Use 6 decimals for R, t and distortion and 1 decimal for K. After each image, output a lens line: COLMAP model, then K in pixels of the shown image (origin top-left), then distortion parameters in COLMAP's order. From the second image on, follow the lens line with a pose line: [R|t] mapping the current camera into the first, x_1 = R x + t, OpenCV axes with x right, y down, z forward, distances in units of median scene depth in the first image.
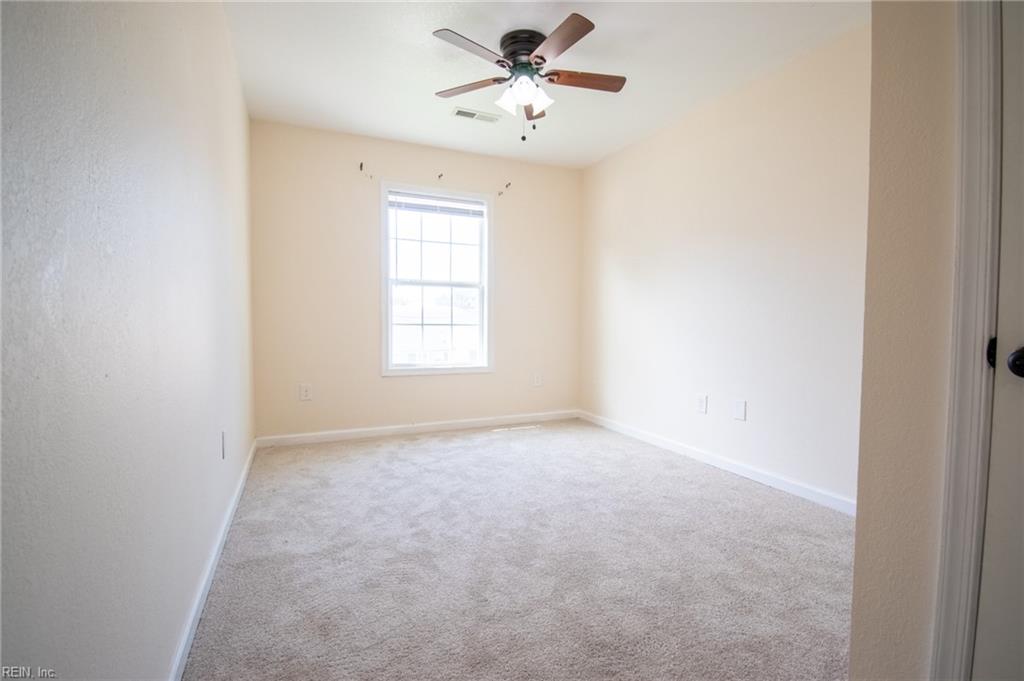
lens RADIAL K [[453.8, 0, 513.9], [0, 453.8, 342.0], [0, 0, 1]] dist [0.021955, -0.026959]
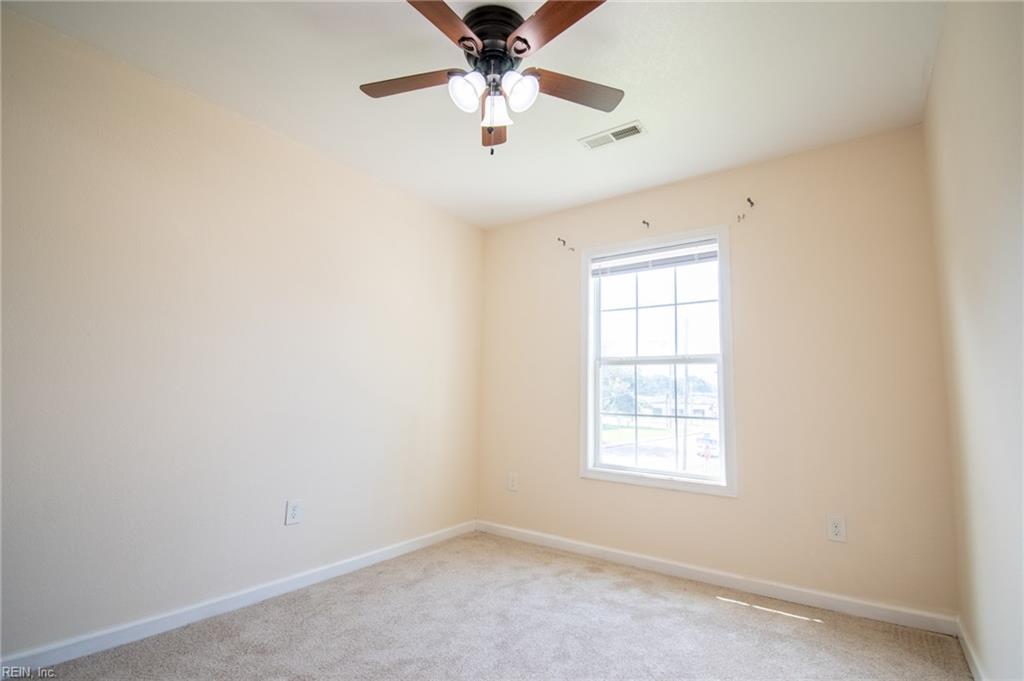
lens RADIAL K [[469.2, 0, 518.6], [0, 469.2, 345.7], [0, 0, 1]] dist [0.025166, -0.029473]
pose [[0.519191, -0.091427, -0.849754, 0.397445], [-0.052488, 0.988974, -0.138475, -0.036018], [0.853045, 0.116496, 0.508668, 0.441020]]
